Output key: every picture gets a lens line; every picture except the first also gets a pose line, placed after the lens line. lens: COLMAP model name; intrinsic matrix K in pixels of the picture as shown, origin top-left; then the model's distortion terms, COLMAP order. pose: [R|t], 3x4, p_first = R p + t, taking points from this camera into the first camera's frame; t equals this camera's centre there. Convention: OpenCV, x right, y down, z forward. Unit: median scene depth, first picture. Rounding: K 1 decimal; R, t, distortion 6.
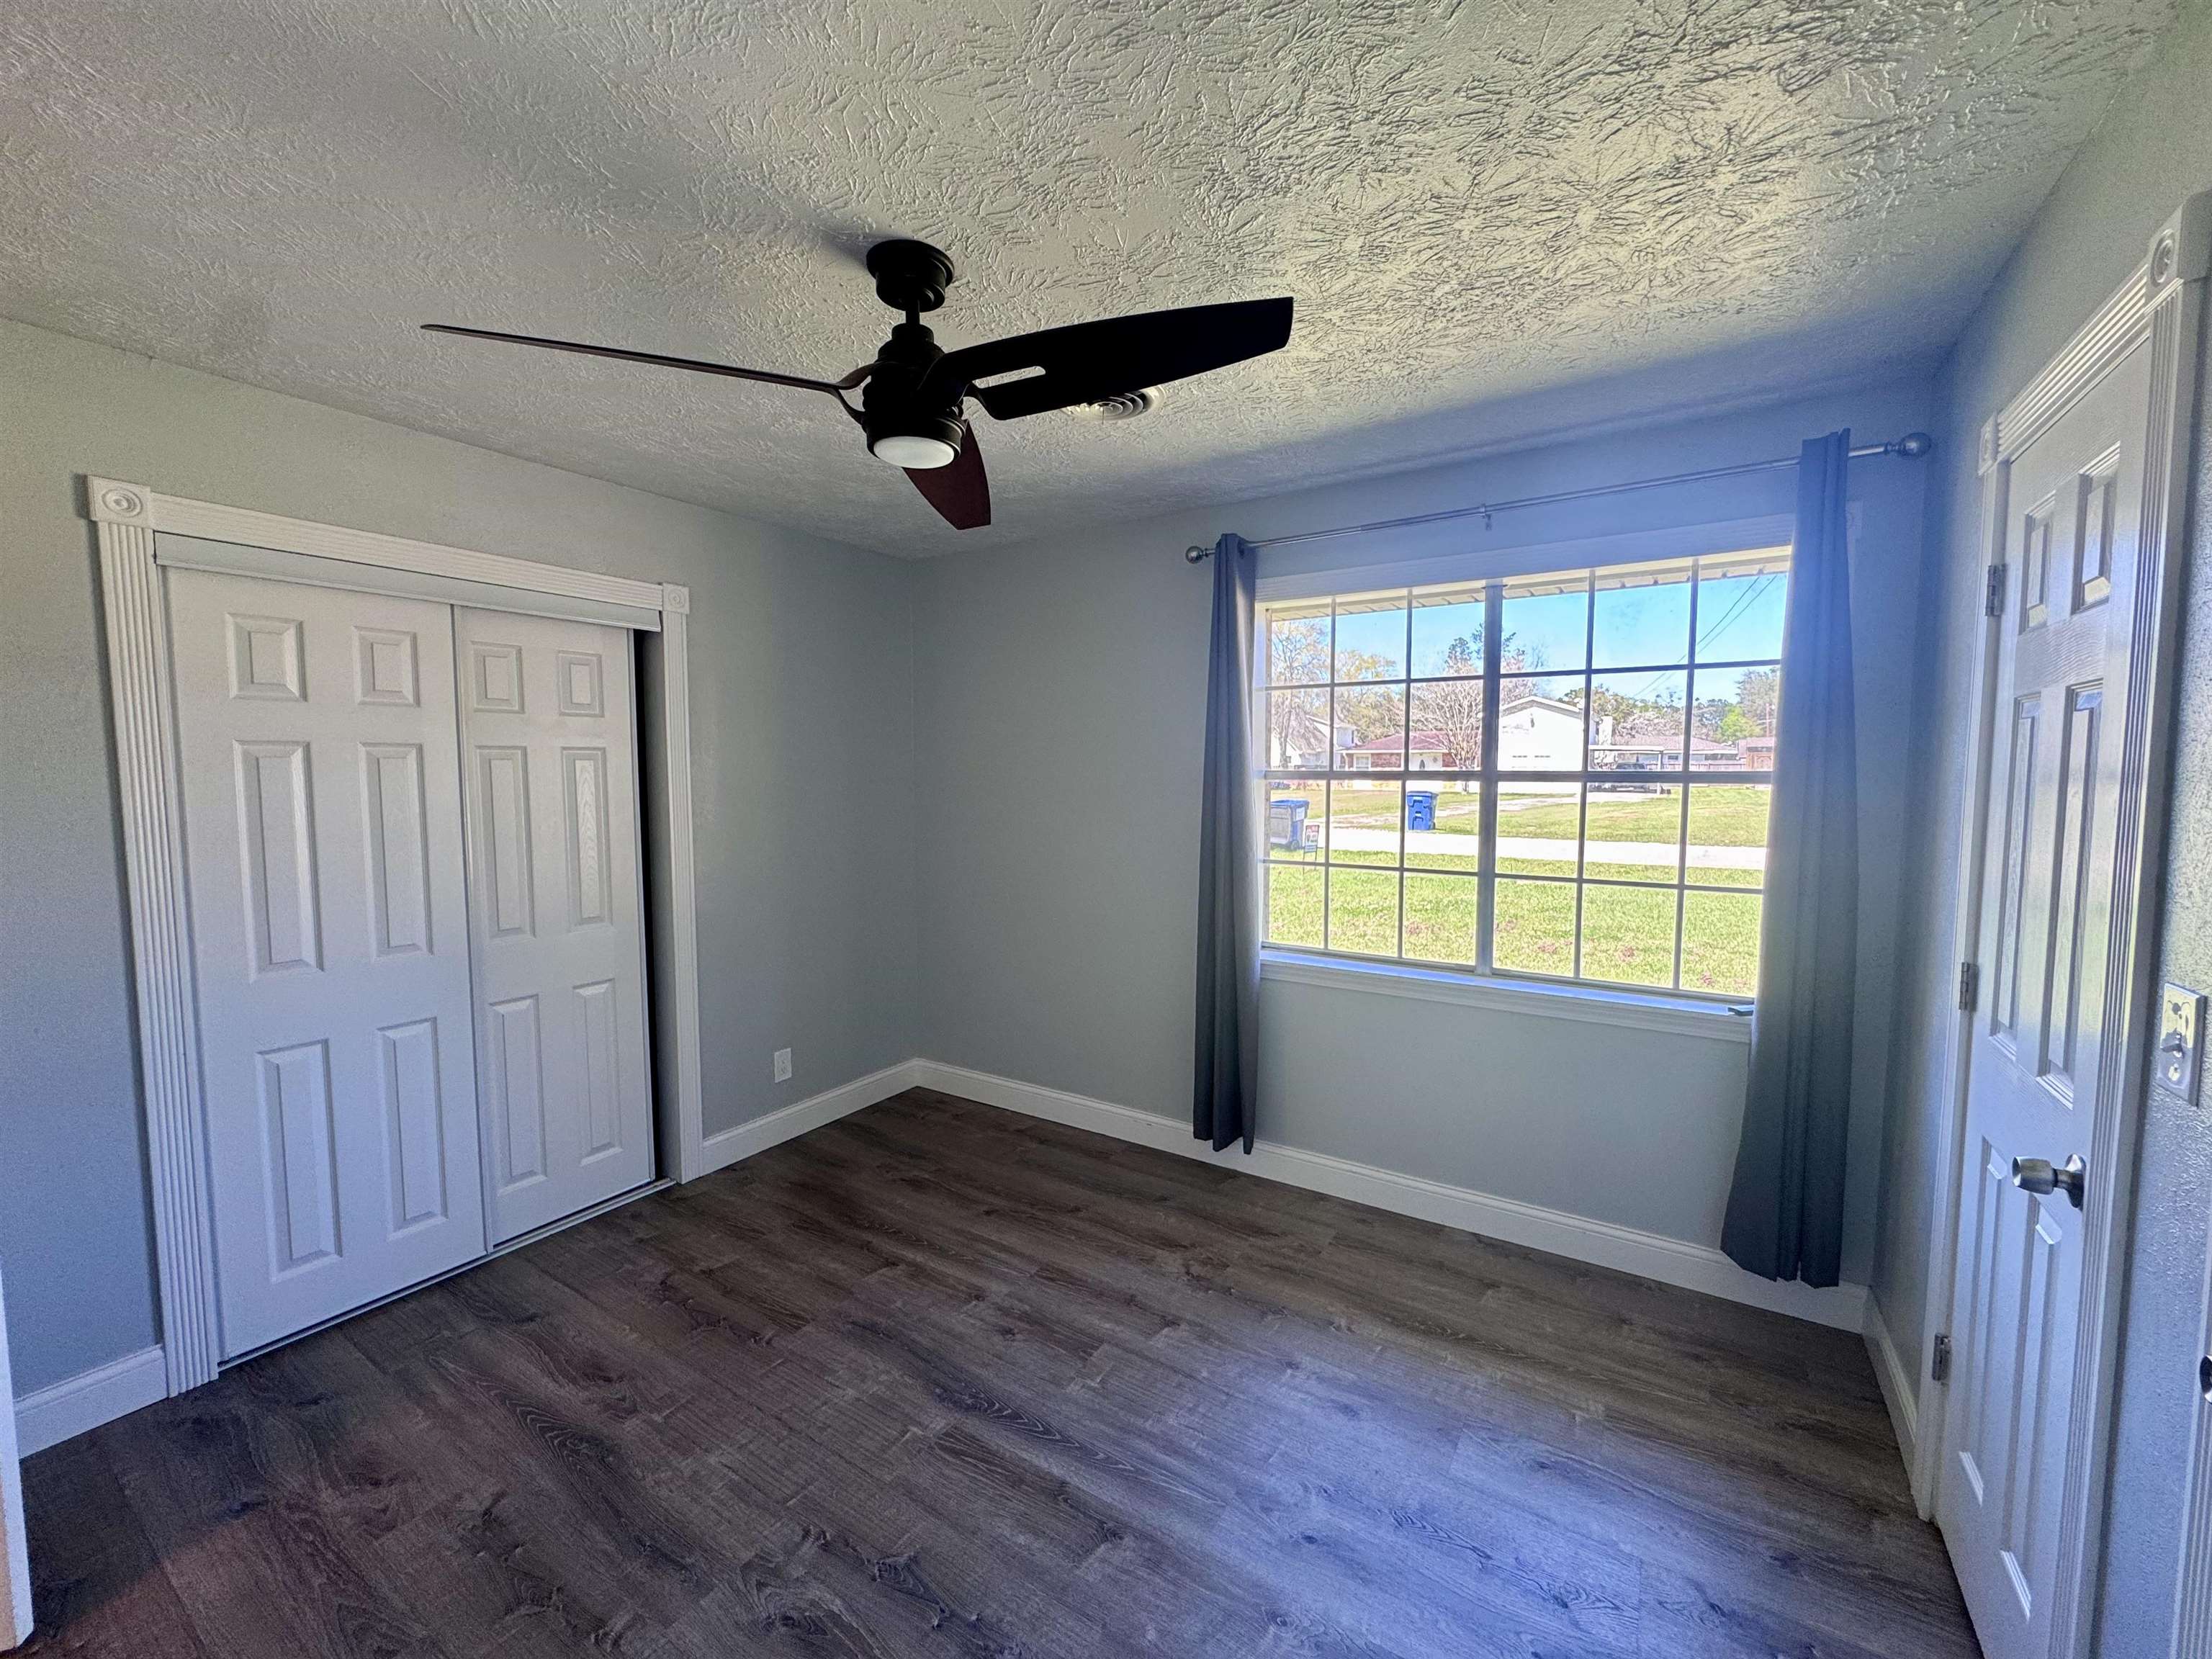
lens RADIAL K [[885.7, 0, 1103.6], [0, 885.7, 828.9], [0, 0, 1]] dist [-0.004327, 0.000538]
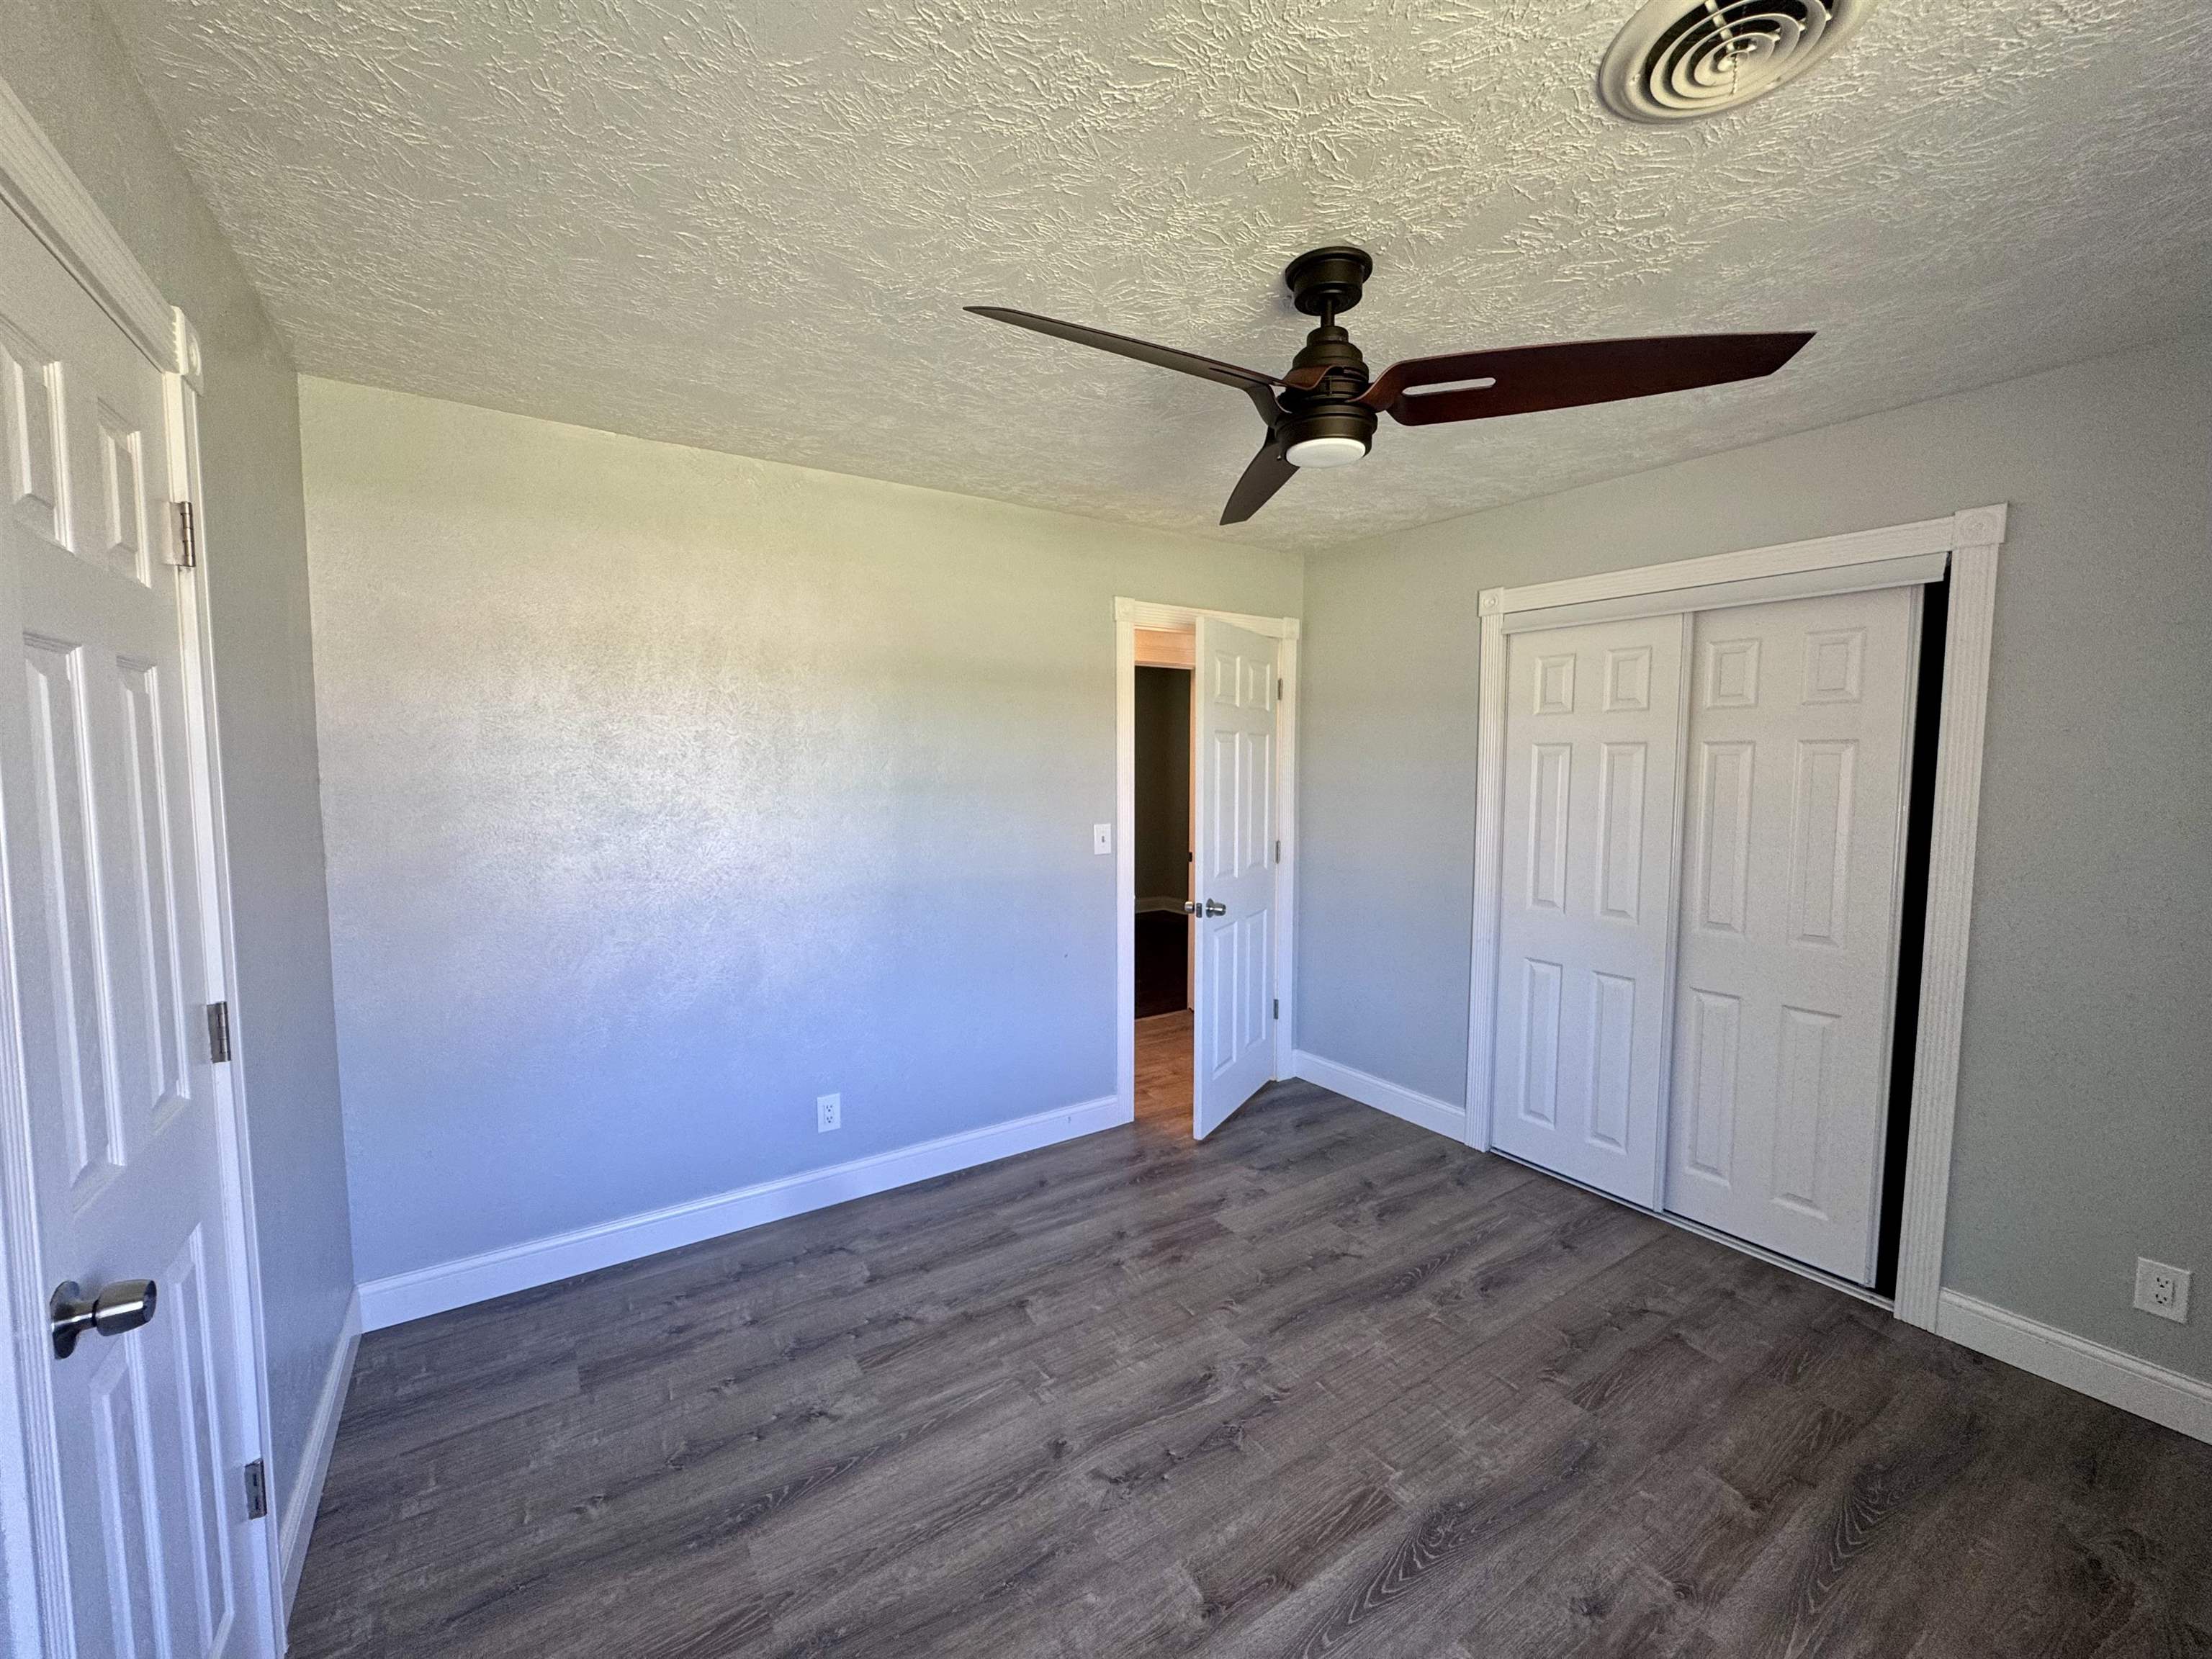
lens RADIAL K [[889.6, 0, 1111.0], [0, 889.6, 828.8], [0, 0, 1]] dist [-0.002022, -0.000156]
pose [[-0.390837, 0.068538, -0.917905, 0.559298], [-0.068082, 0.992340, 0.103085, -0.054128], [0.917939, 0.102782, -0.383177, 0.791131]]
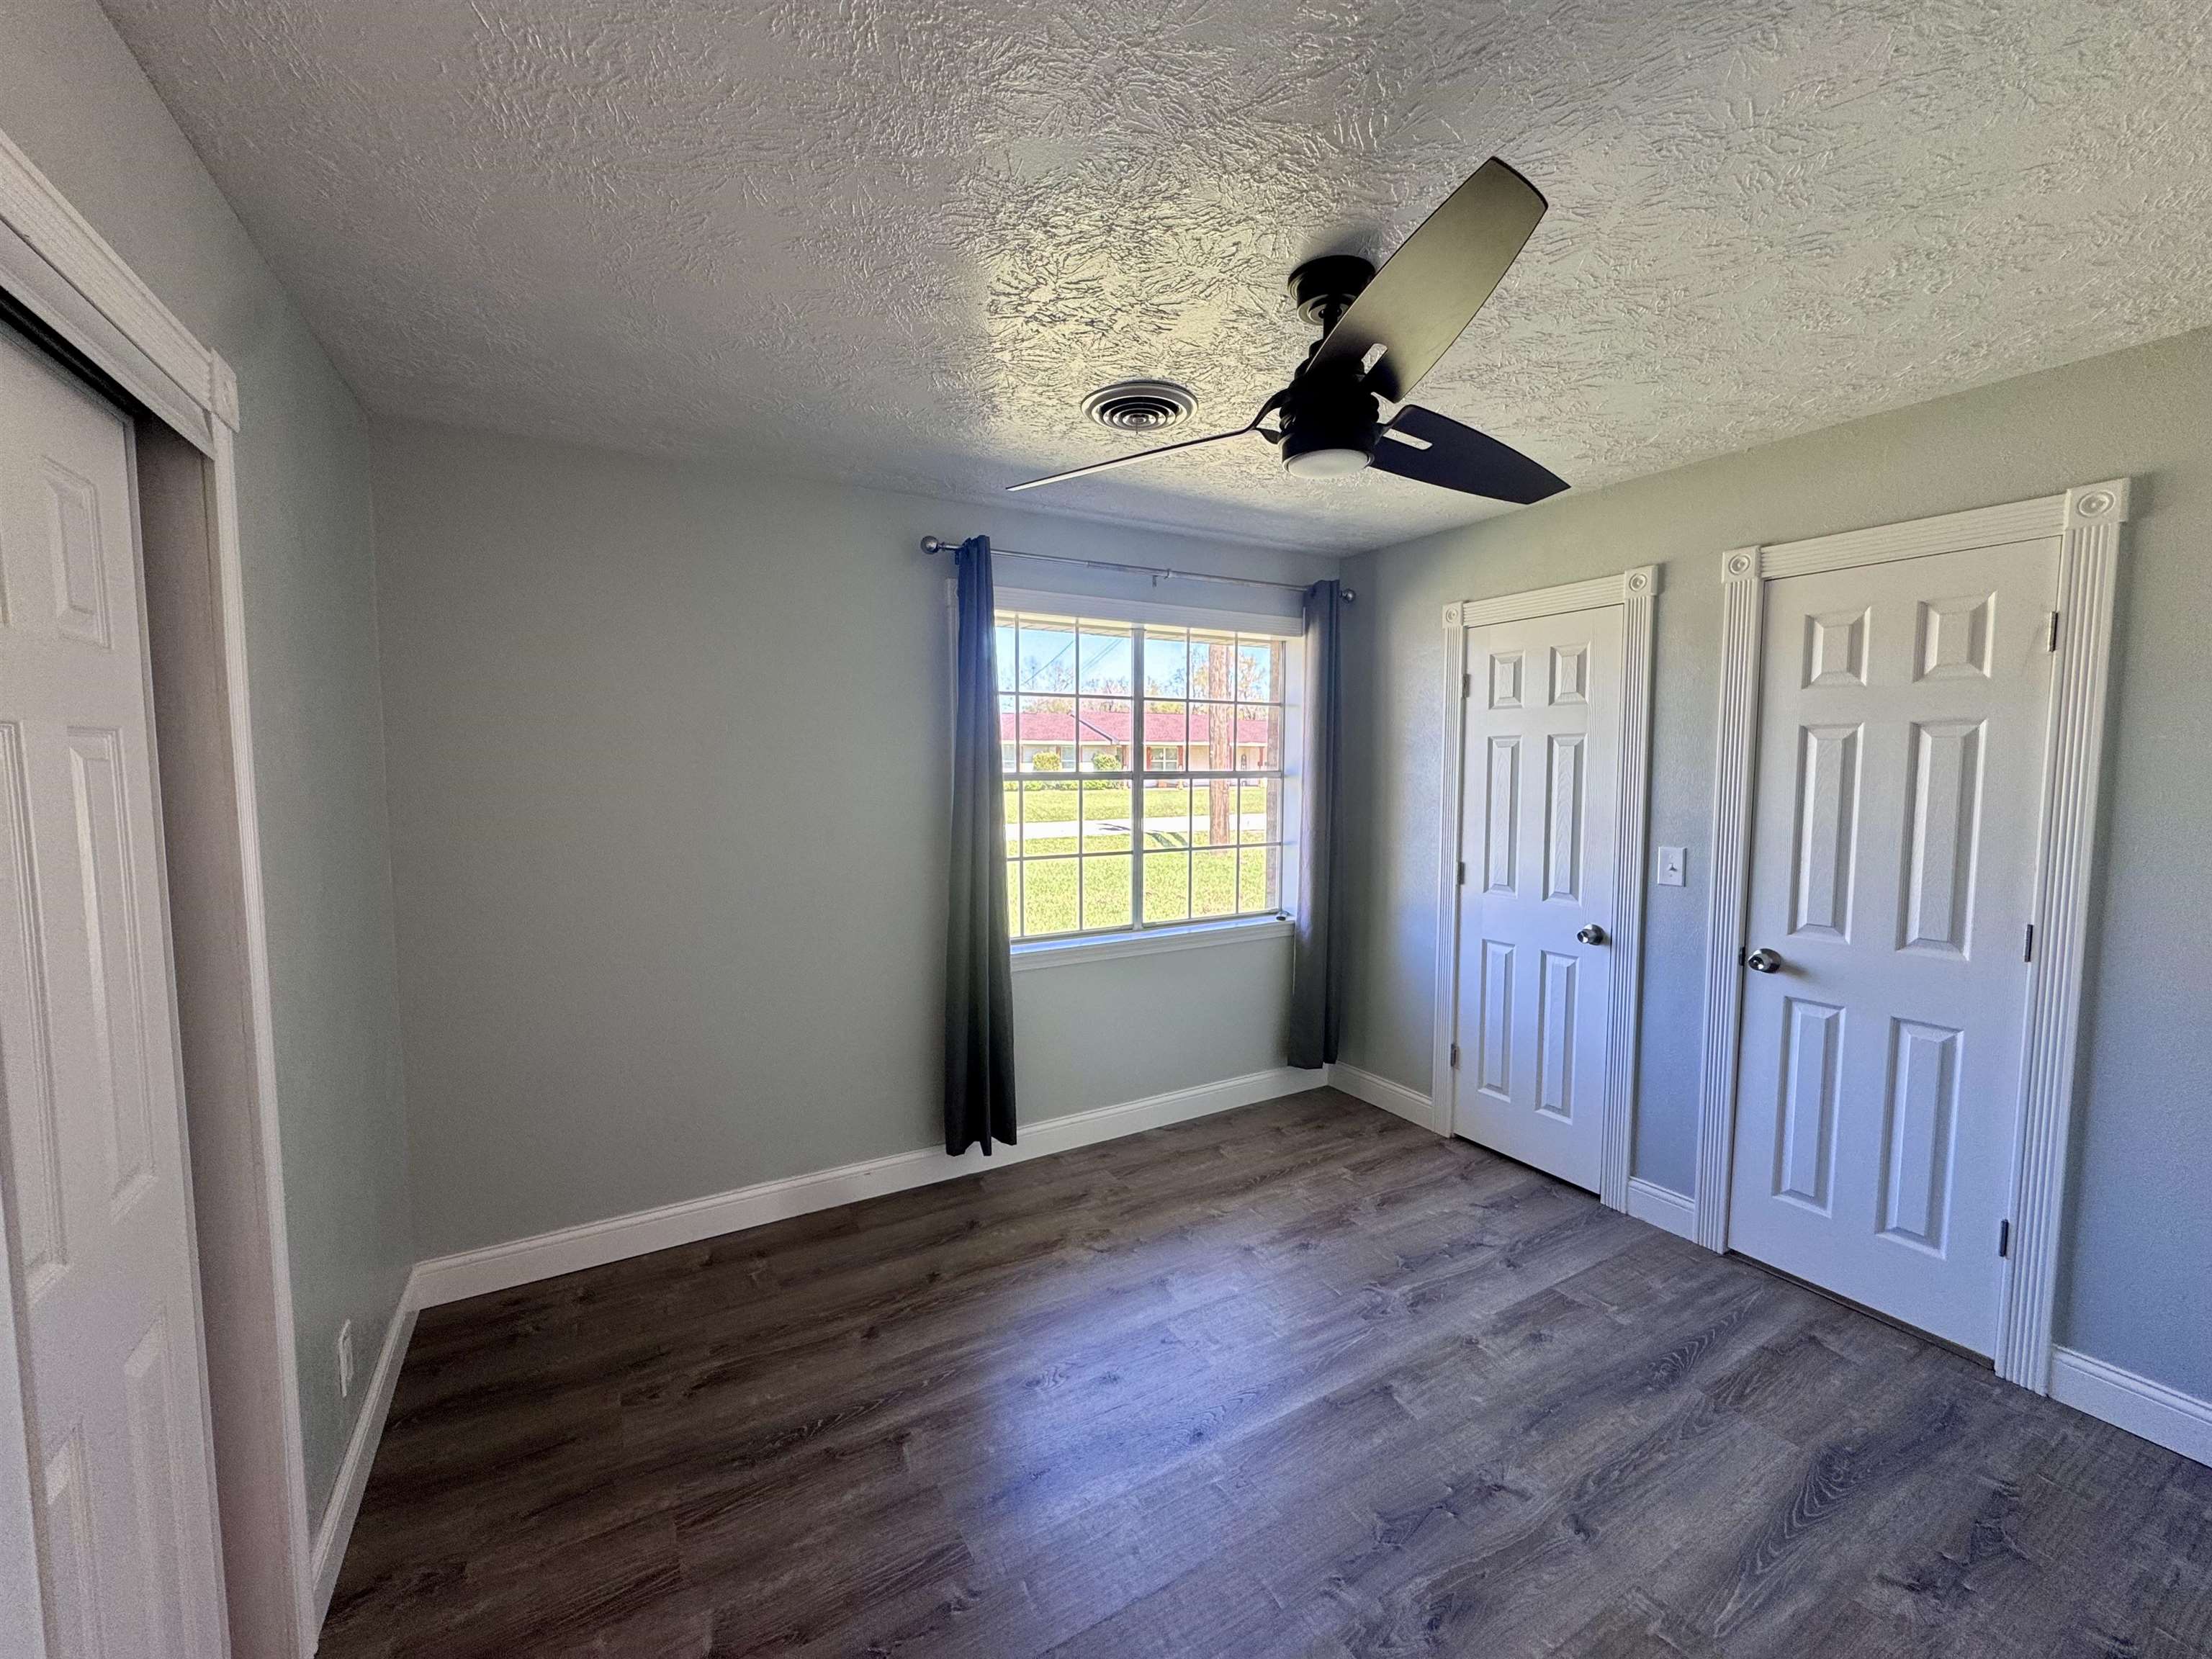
lens RADIAL K [[885.7, 0, 1103.6], [0, 885.7, 828.9], [0, 0, 1]] dist [-0.004327, 0.000538]
pose [[0.457228, -0.065372, 0.886944, -0.823887], [0.064206, 0.997119, 0.040393, -0.041921], [-0.887029, 0.038478, 0.460108, 0.506441]]
